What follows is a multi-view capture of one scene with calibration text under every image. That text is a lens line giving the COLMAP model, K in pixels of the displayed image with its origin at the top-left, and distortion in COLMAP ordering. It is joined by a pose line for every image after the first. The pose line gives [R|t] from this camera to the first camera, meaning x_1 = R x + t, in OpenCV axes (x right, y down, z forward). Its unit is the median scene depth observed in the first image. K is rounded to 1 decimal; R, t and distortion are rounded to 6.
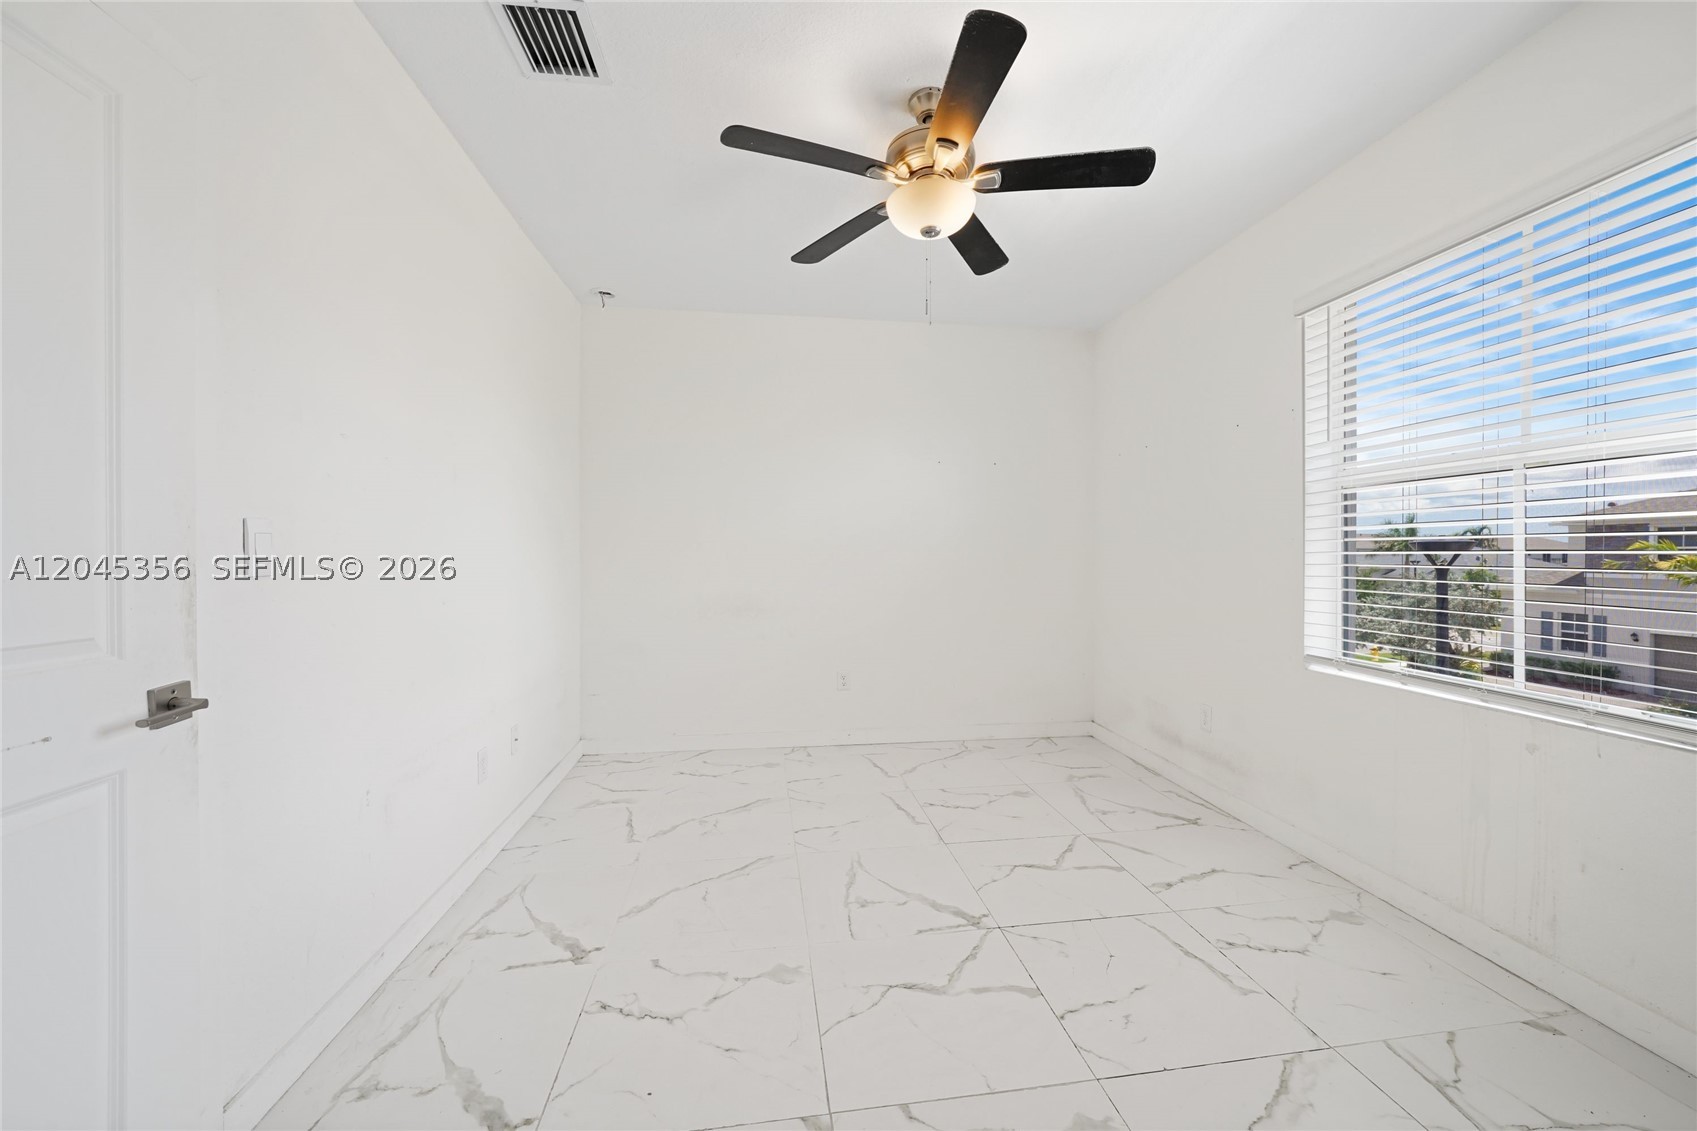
lens RADIAL K [[638.5, 0, 849.7], [0, 638.5, 555.4], [0, 0, 1]] dist [-0.000676, 0.000097]
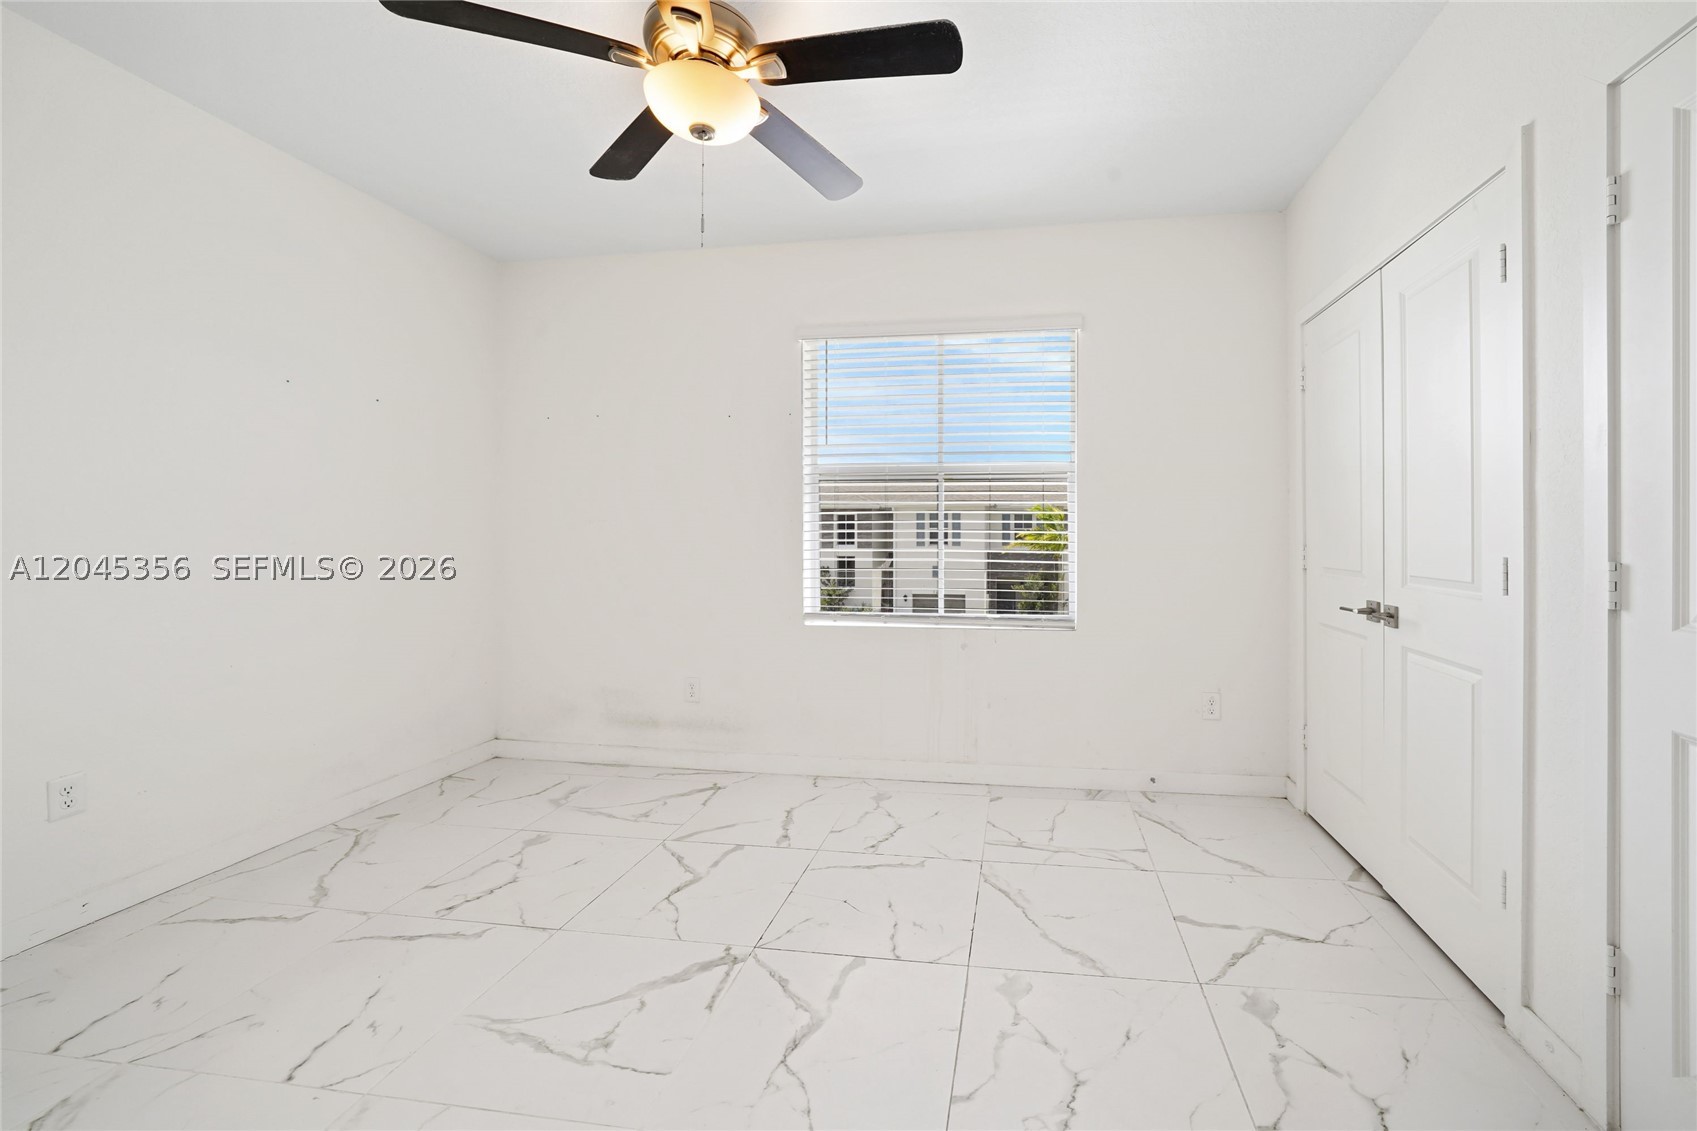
lens RADIAL K [[697.9, 0, 898.5], [0, 697.9, 528.2], [0, 0, 1]] dist [-0.001487, 0.000206]
pose [[0.296231, 0.010399, 0.955060, -0.476749], [-0.000775, 0.999943, -0.010648, 0.003783], [-0.955116, 0.002414, 0.296223, 0.379961]]
